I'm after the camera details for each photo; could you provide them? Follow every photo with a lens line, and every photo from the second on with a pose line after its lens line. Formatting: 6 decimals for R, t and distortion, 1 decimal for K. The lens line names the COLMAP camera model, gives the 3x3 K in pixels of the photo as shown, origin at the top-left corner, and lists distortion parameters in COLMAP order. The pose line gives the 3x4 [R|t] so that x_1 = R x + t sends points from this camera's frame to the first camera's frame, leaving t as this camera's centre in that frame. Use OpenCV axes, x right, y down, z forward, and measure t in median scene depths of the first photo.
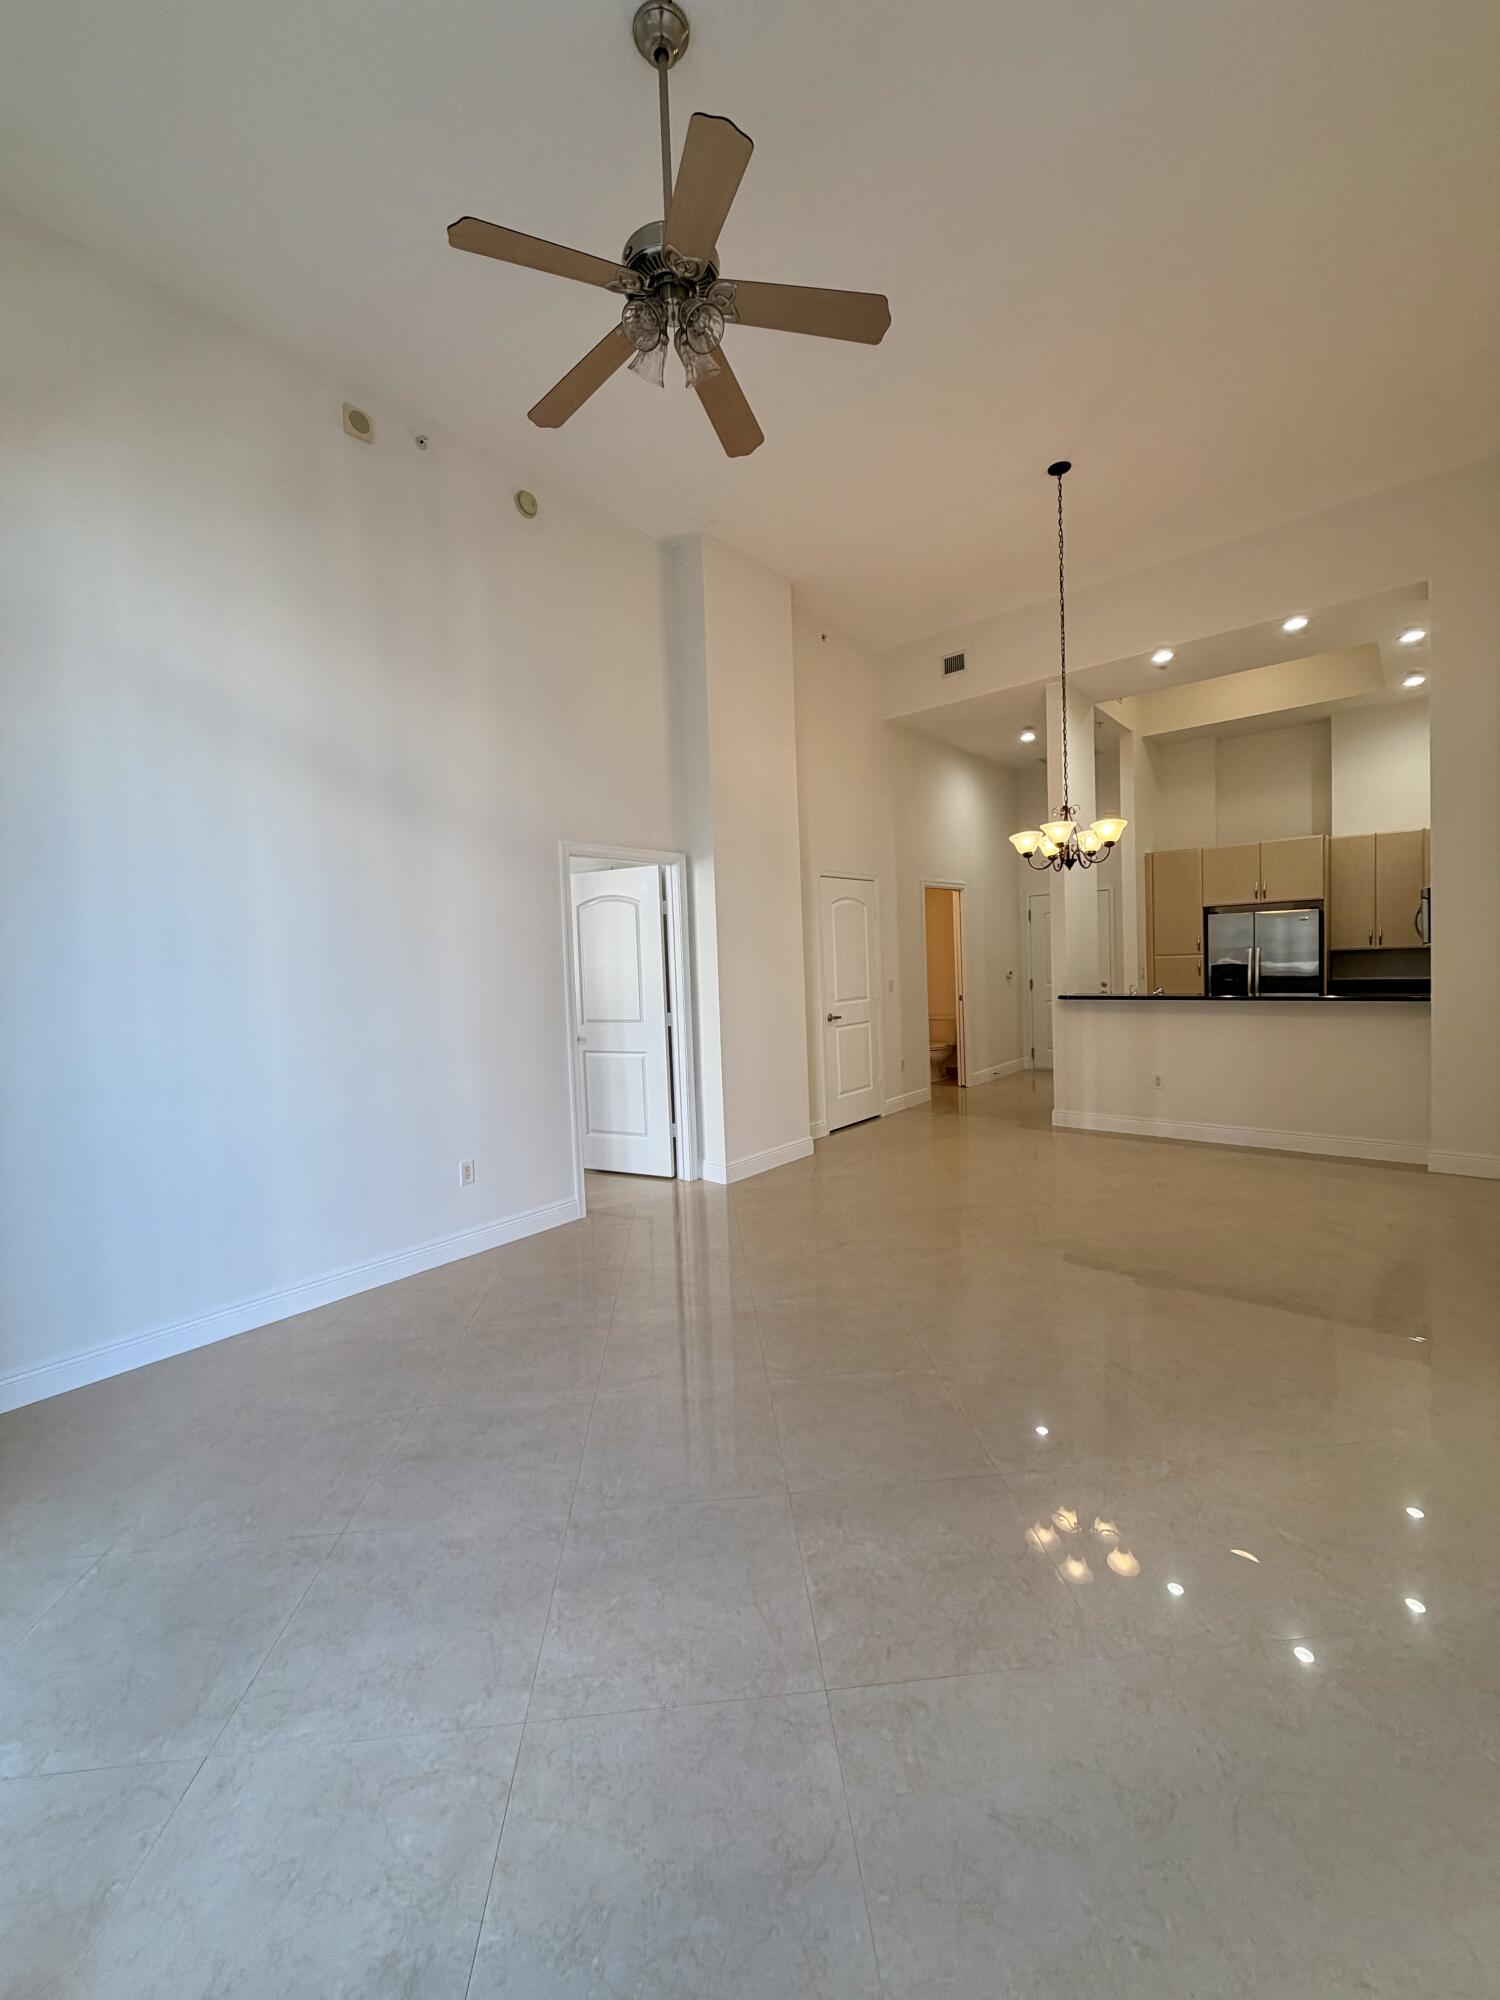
lens RADIAL K [[802.3, 0, 748.9], [0, 802.3, 993.6], [0, 0, 1]] dist [-0.001028, 0.001126]
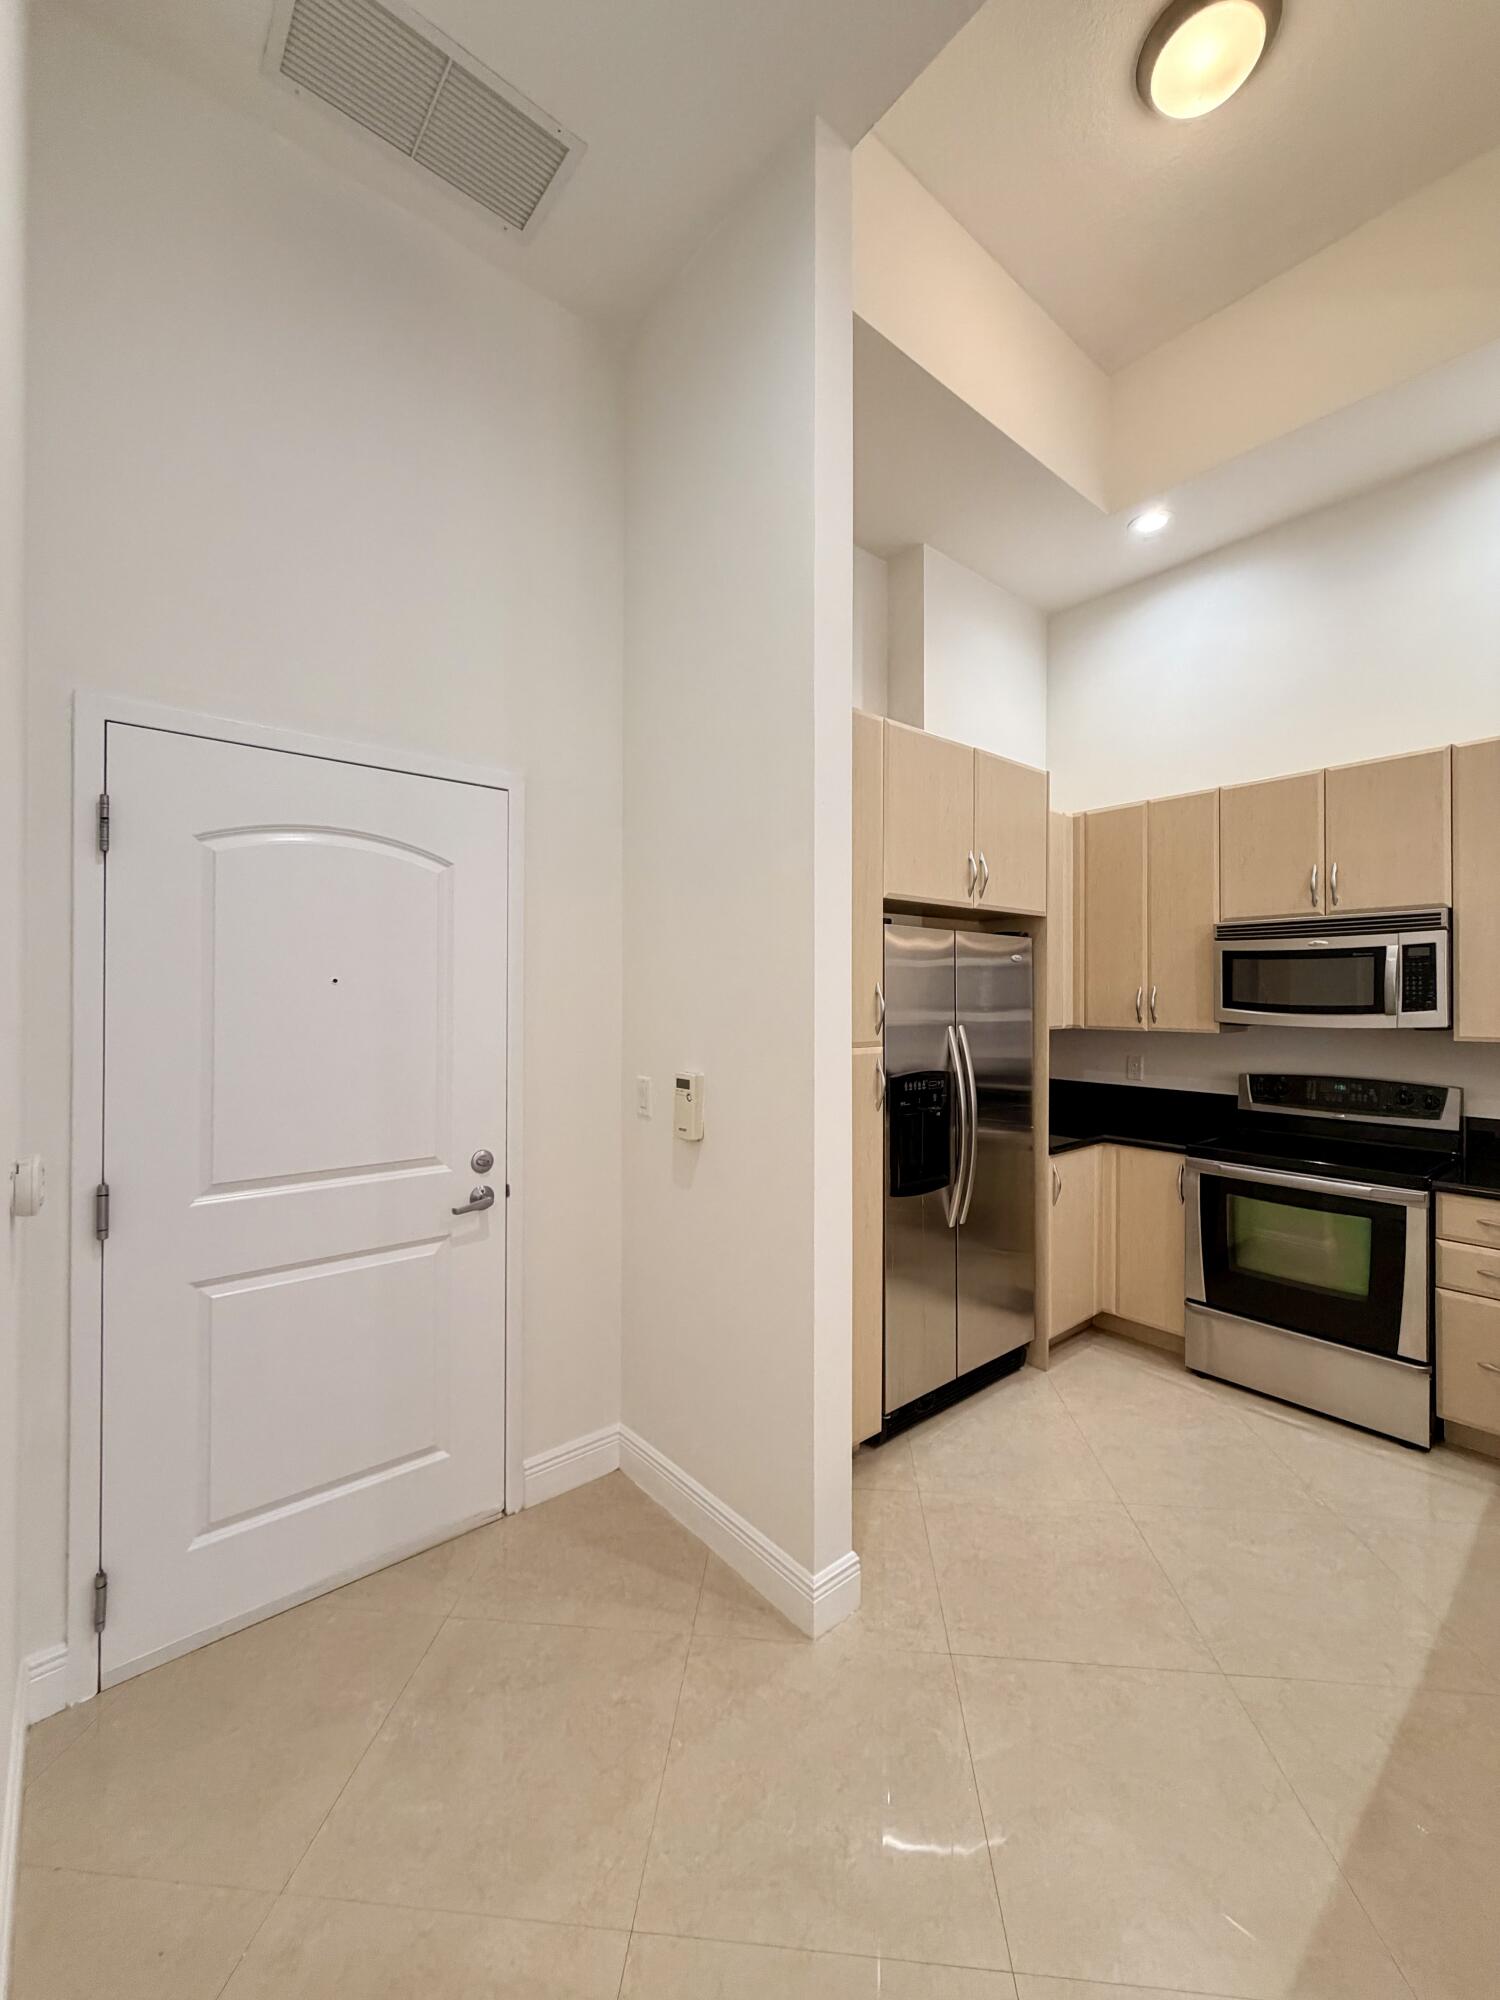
lens RADIAL K [[802.3, 0, 747.7], [0, 802.3, 993.5], [0, 0, 1]] dist [-0.001028, 0.001126]
pose [[0.167030, 0.040824, 0.985106, 0.250208], [0.034823, 0.998275, -0.047274, -0.058768], [-0.985337, 0.042201, 0.165320, 1.057010]]
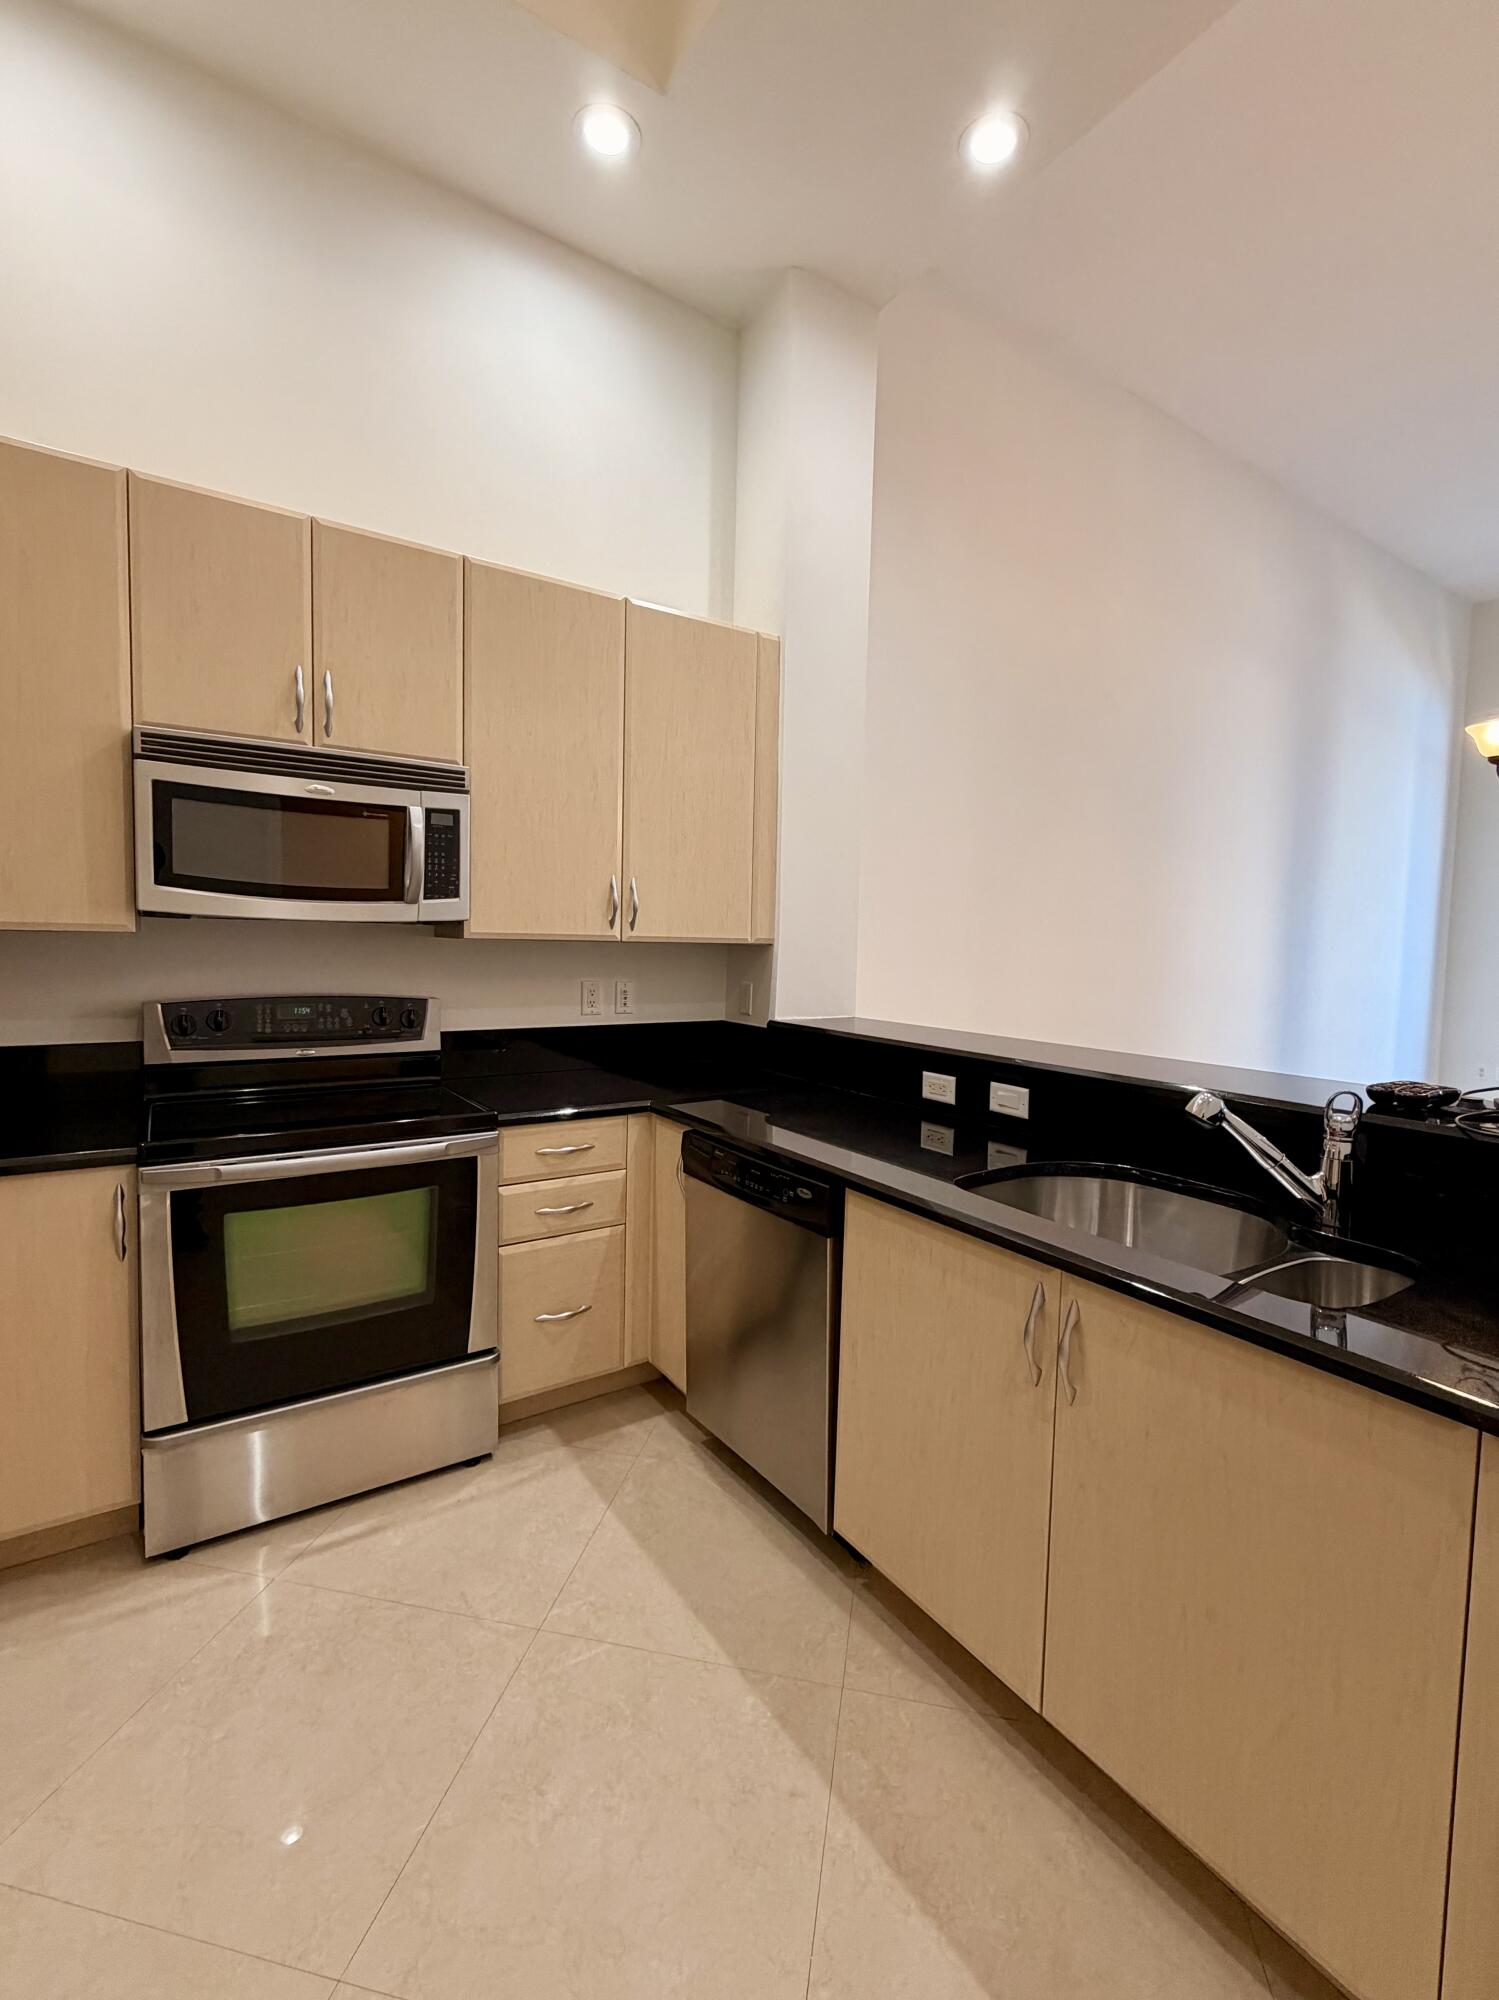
lens RADIAL K [[875.5, 0, 750.9], [0, 875.5, 993.6], [0, 0, 1]] dist [0.001643, -0.000155]
pose [[-0.962258, -0.002526, 0.272126, 0.485483], [0.023757, 0.995360, 0.093247, -0.050073], [-0.271098, 0.096192, -0.957733, 1.081458]]
